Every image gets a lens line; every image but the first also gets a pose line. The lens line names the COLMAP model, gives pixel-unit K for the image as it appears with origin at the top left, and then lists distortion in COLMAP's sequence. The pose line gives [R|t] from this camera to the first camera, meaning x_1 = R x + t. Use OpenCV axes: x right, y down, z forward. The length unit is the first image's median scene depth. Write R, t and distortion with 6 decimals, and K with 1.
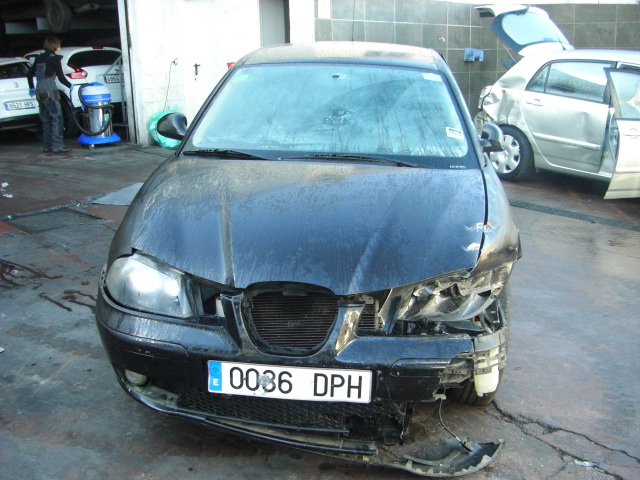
lens RADIAL K [[745.1, 0, 322.9], [0, 745.1, 245.0], [0, 0, 1]] dist [-0.162515, 0.000000]
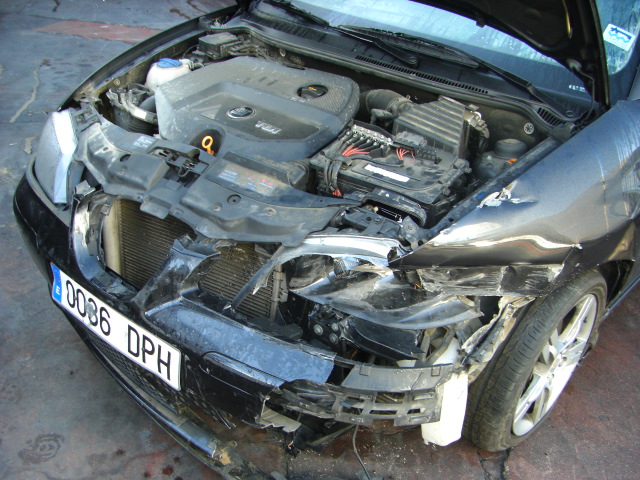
lens RADIAL K [[745.1, 0, 300.2], [0, 745.1, 267.0], [0, 0, 1]] dist [-0.162515, 0.000000]
pose [[0.812938, 0.321608, -0.485491, 0.455820], [-0.204227, 0.938172, 0.279509, -0.117765], [0.545366, -0.128073, 0.828356, 0.484636]]
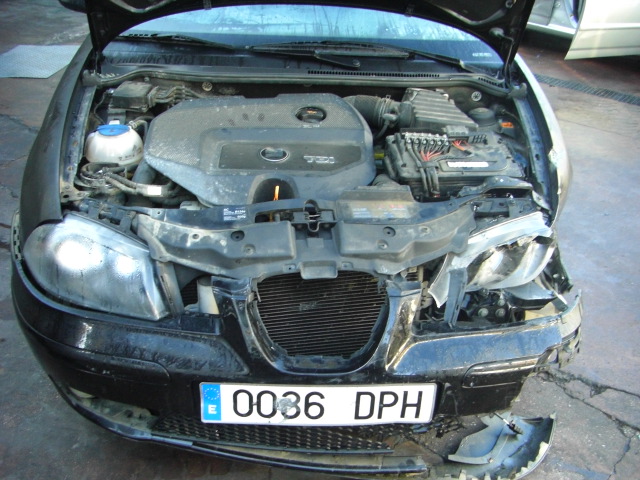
lens RADIAL K [[745.1, 0, 321.1], [0, 745.1, 257.5], [0, 0, 1]] dist [-0.162515, 0.000000]
pose [[0.987563, -0.054565, 0.147452, -0.138949], [0.017685, 0.970445, 0.240674, -0.118502], [-0.156226, -0.235074, 0.959340, 0.353444]]
